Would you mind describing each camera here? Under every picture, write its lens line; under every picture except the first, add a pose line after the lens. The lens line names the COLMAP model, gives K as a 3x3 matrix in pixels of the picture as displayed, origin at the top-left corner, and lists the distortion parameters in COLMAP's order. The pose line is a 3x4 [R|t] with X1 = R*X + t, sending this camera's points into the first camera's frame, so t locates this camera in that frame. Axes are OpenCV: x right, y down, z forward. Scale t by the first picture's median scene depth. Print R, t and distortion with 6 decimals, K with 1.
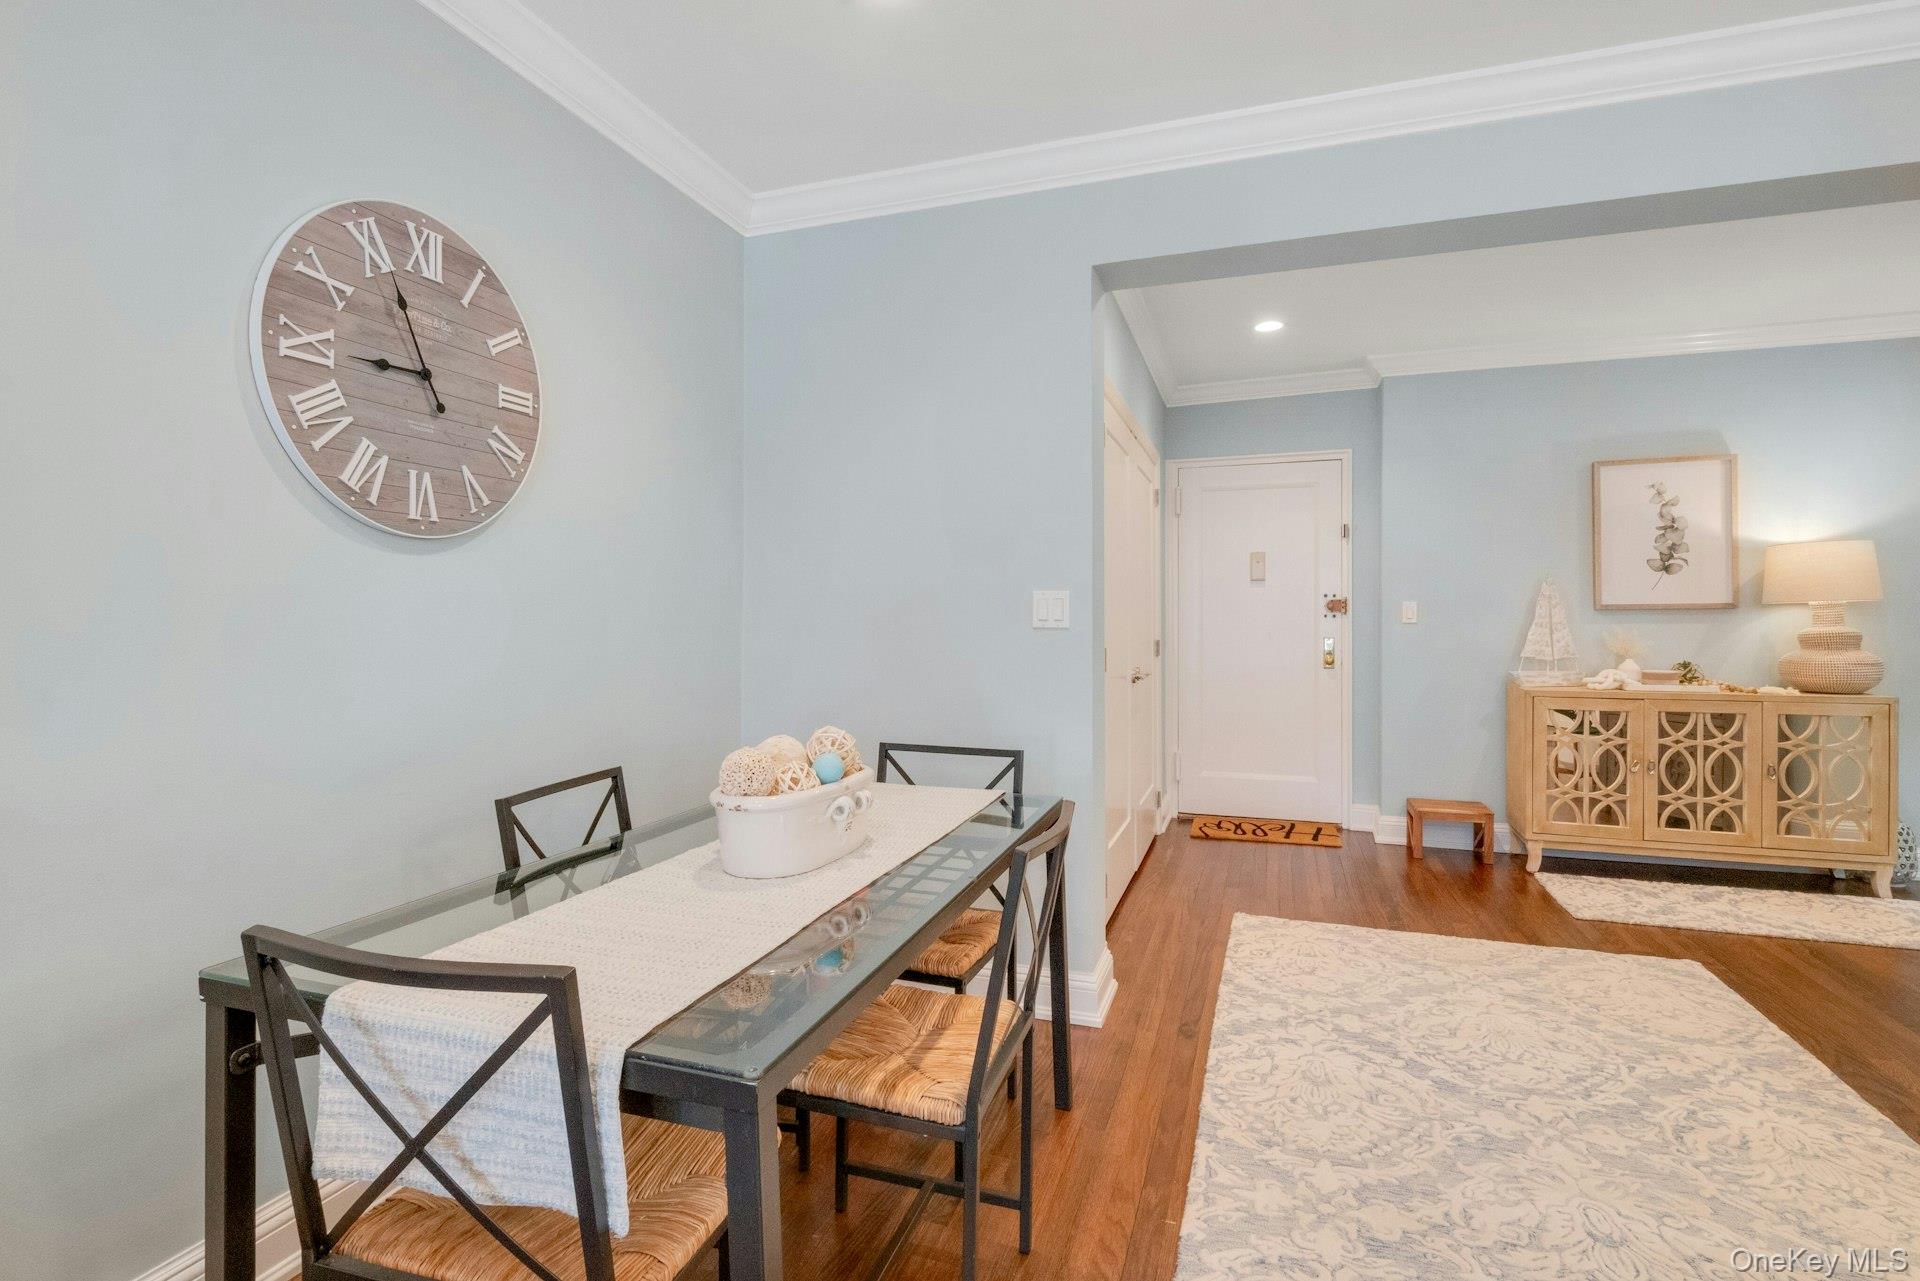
lens RADIAL K [[950.1, 0, 932.9], [0, 950.1, 614.1], [0, 0, 1]] dist [0.005231, -0.006562]
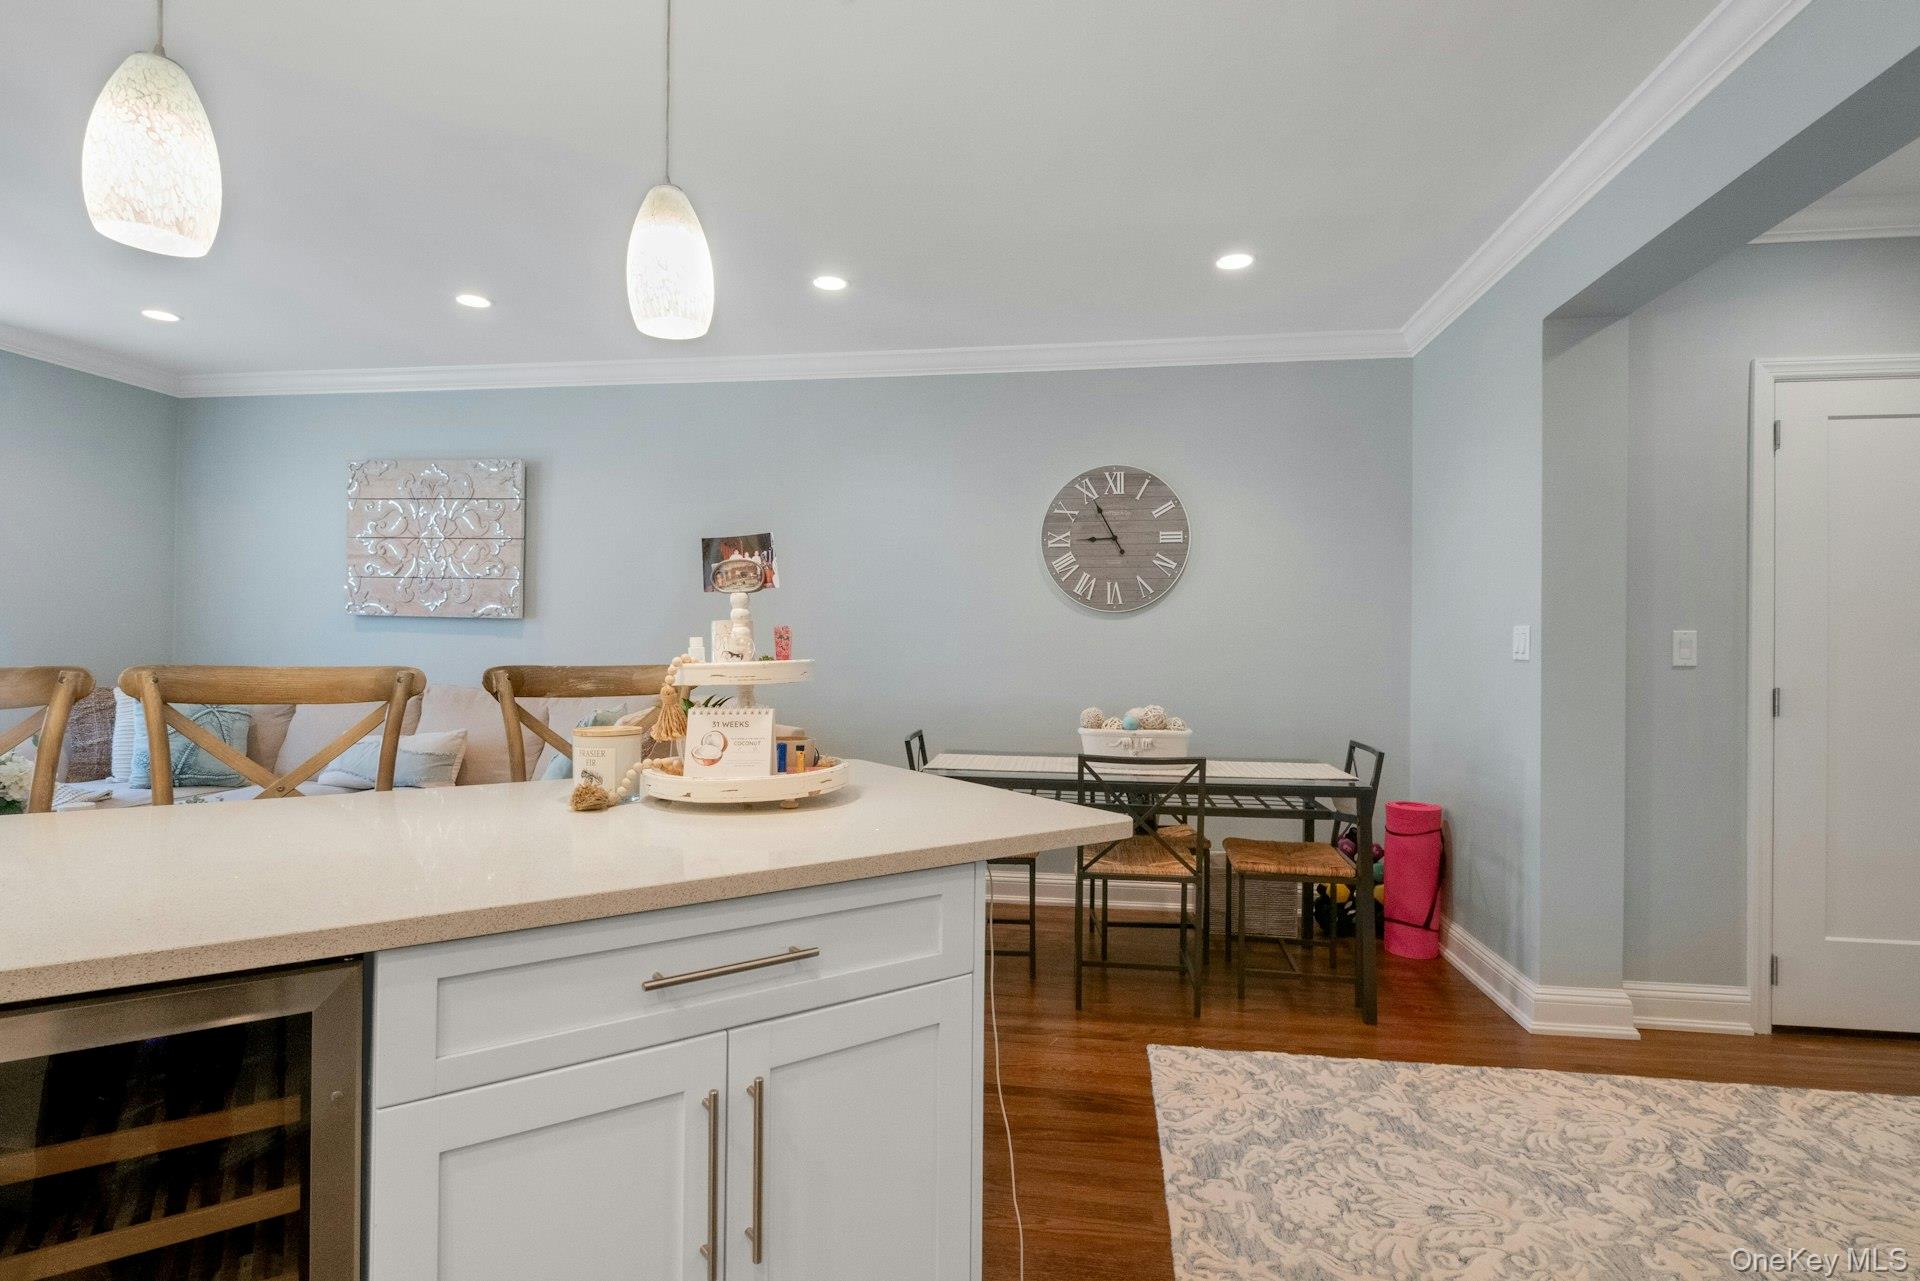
lens RADIAL K [[950.1, 0, 940.1], [0, 950.1, 639.8], [0, 0, 1]] dist [0.005231, -0.006562]
pose [[0.175789, -0.005676, -0.984411, 0.776652], [0.001449, 0.999984, -0.005507, -0.002520], [0.984427, -0.000458, 0.175795, 0.106870]]
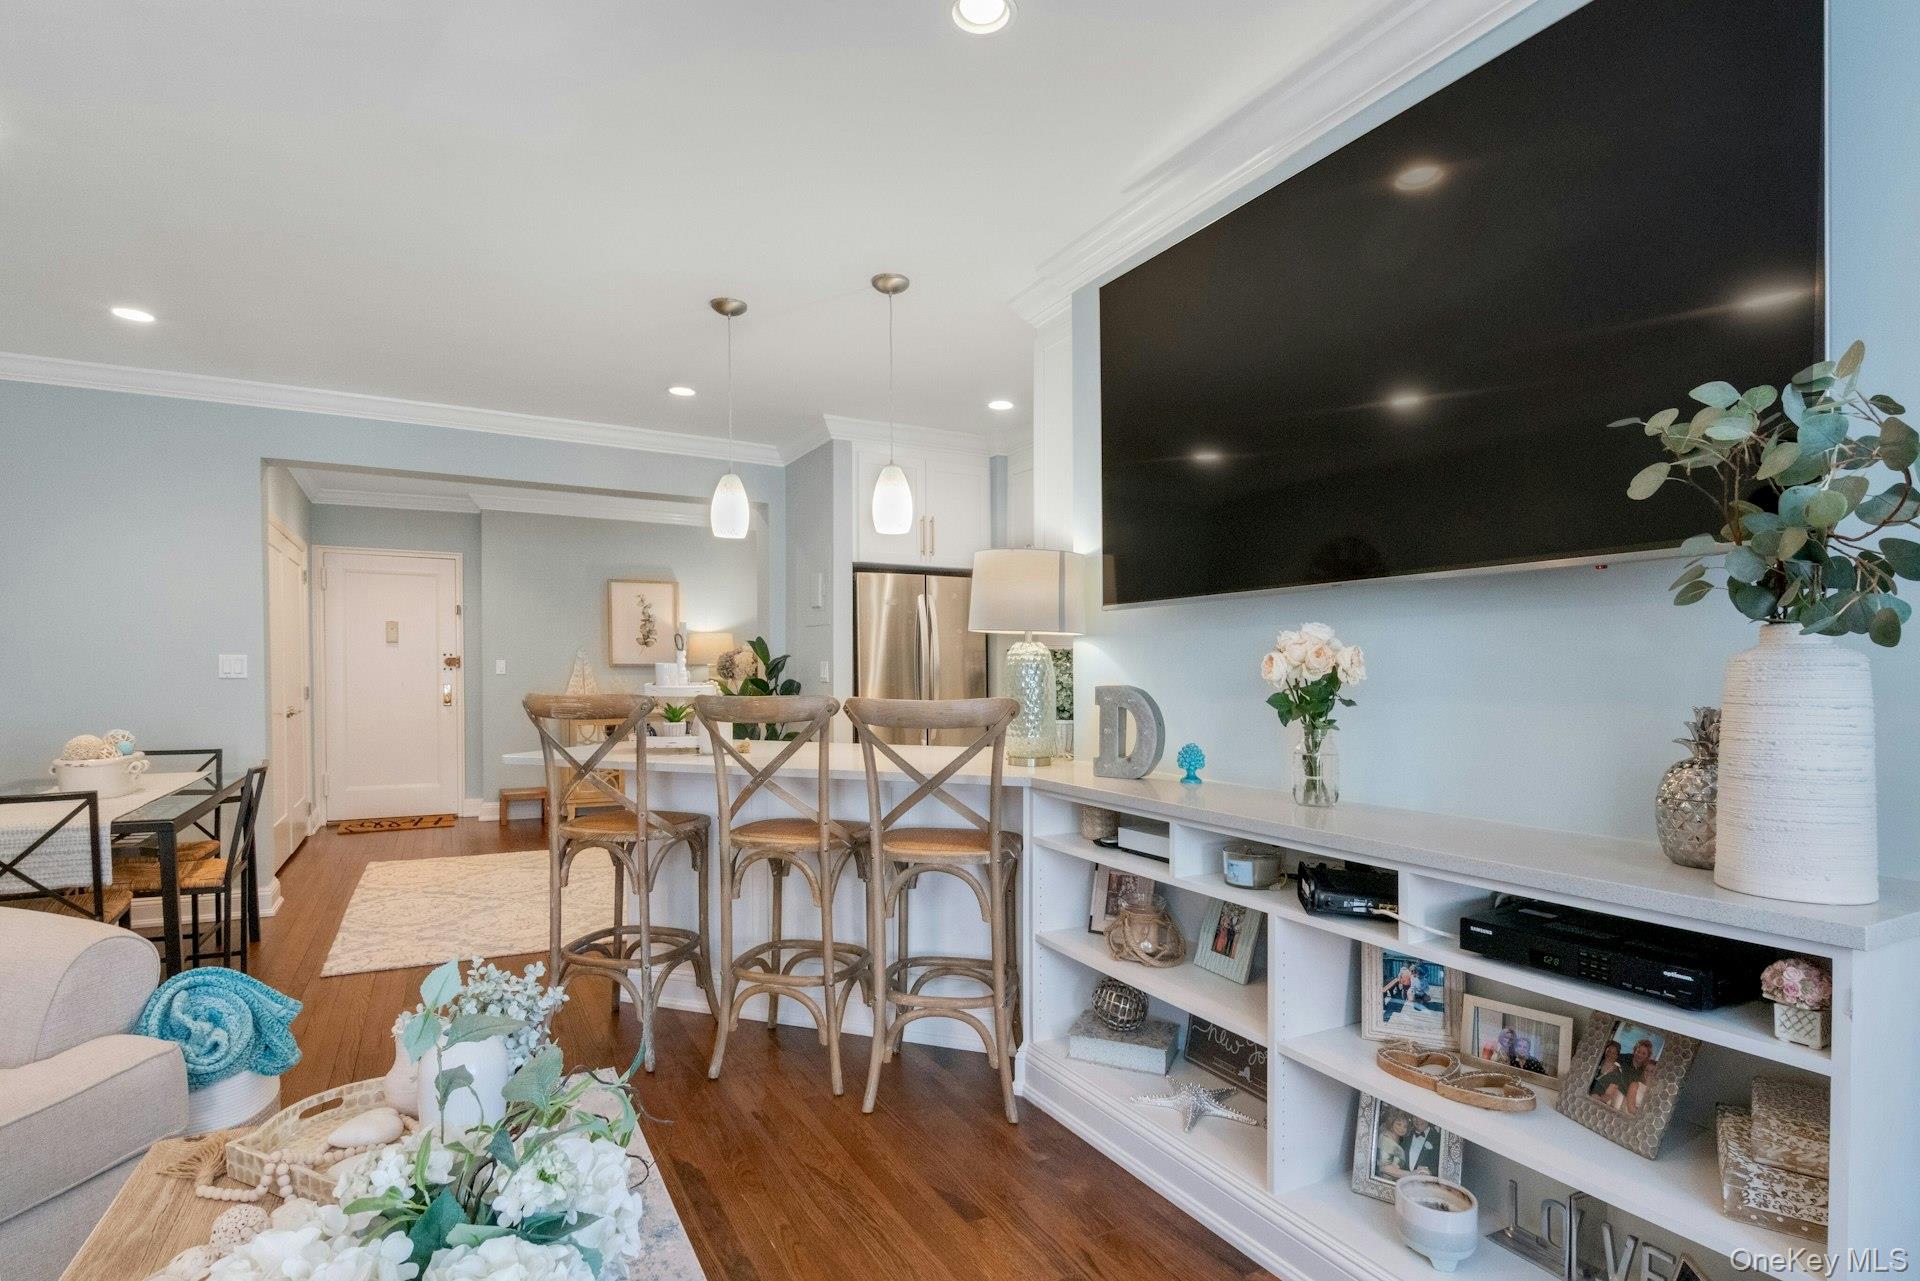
lens RADIAL K [[950.1, 0, 941.7], [0, 950.1, 696.6], [0, 0, 1]] dist [0.005231, -0.006562]
pose [[0.677549, -0.017023, 0.735280, -0.176885], [-0.008519, 0.999483, 0.030990, -0.010309], [-0.735428, -0.027261, 0.677054, -0.695270]]
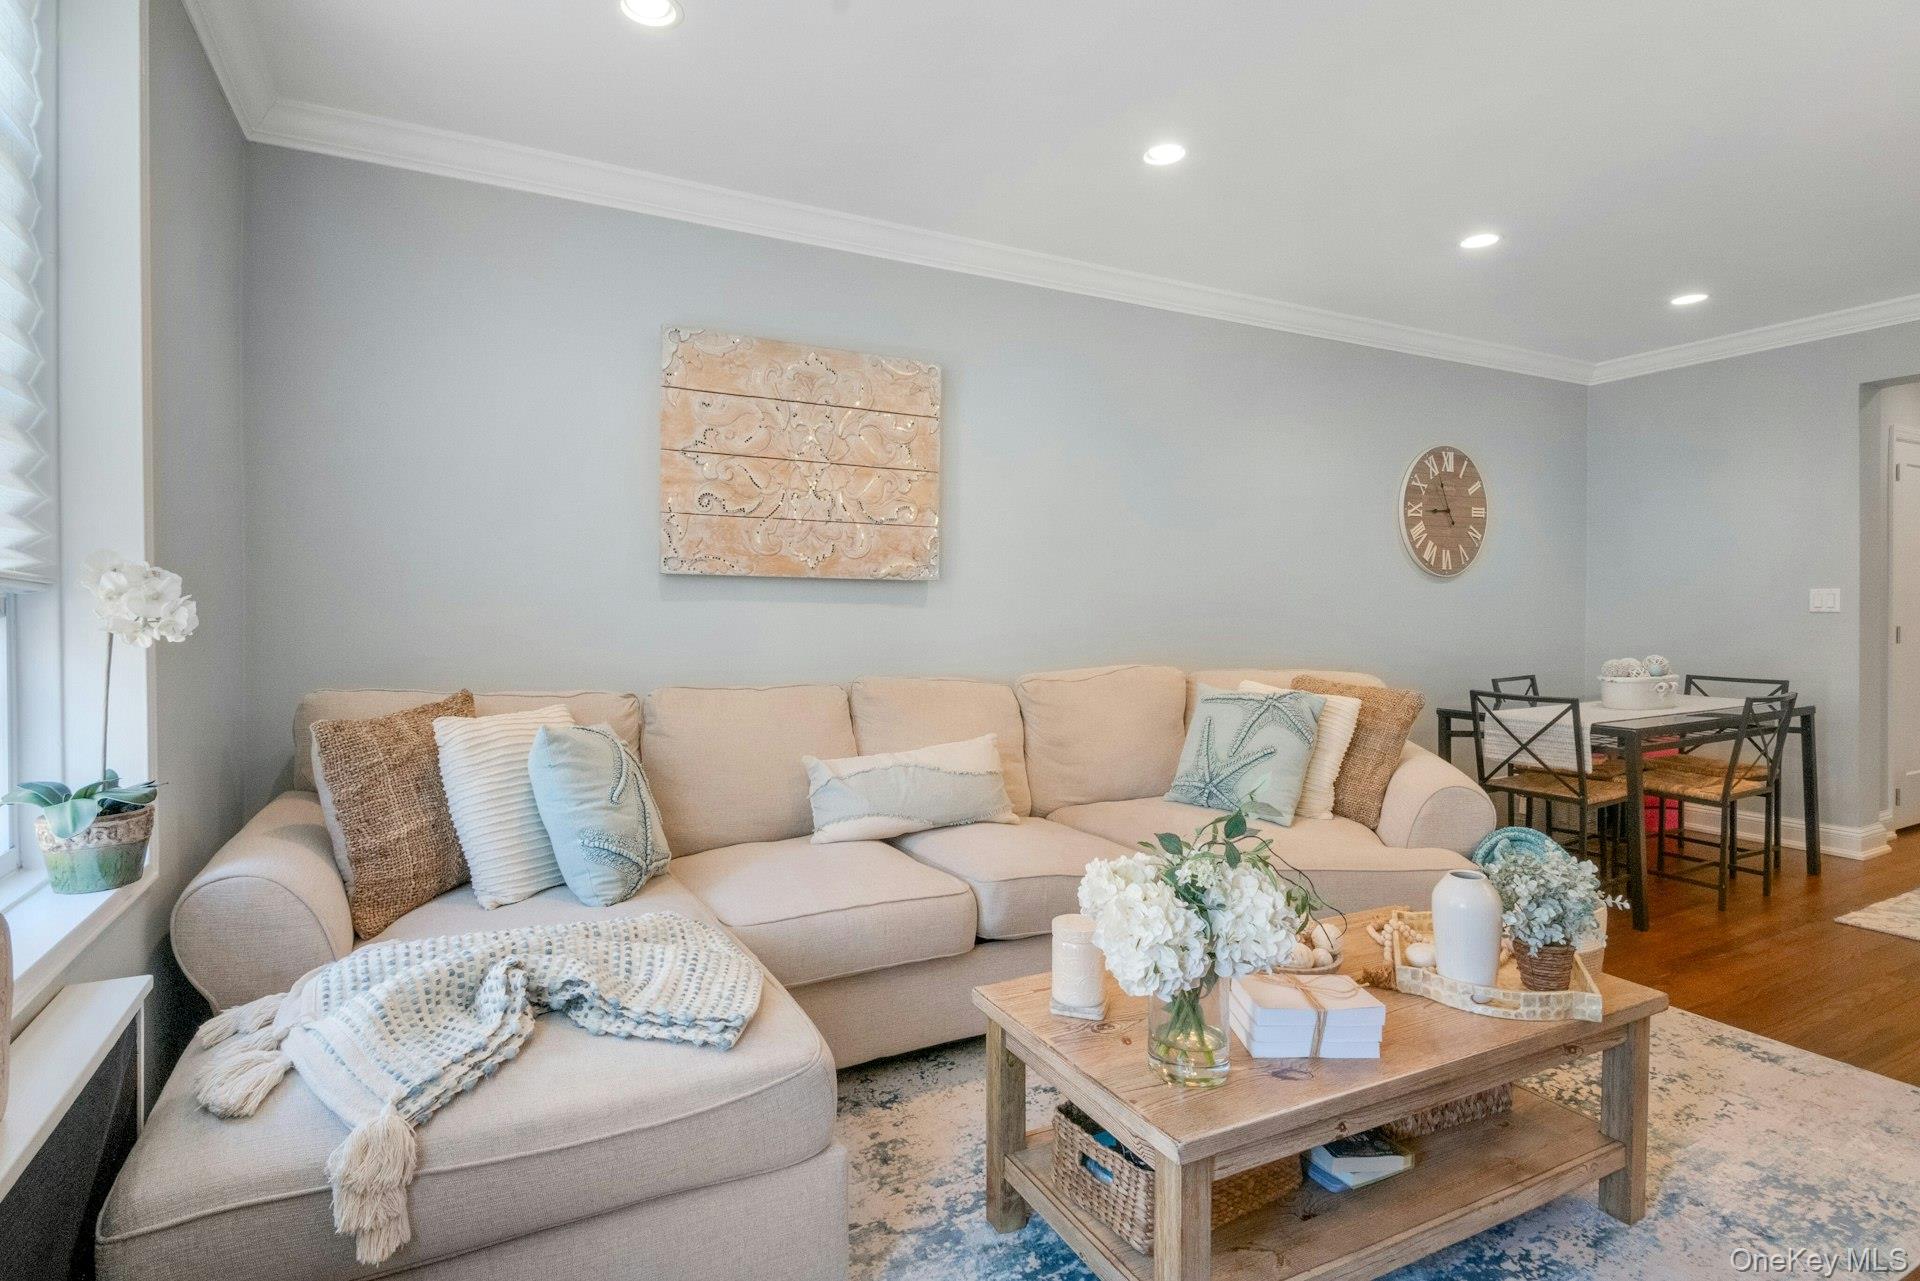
lens RADIAL K [[950.1, 0, 907.9], [0, 950.1, 620.0], [0, 0, 1]] dist [0.005231, -0.006562]
pose [[0.723714, 0.003746, -0.690089, 0.078974], [0.014142, 0.999695, 0.020258, -0.018799], [0.689955, -0.024420, 0.723441, -0.880686]]
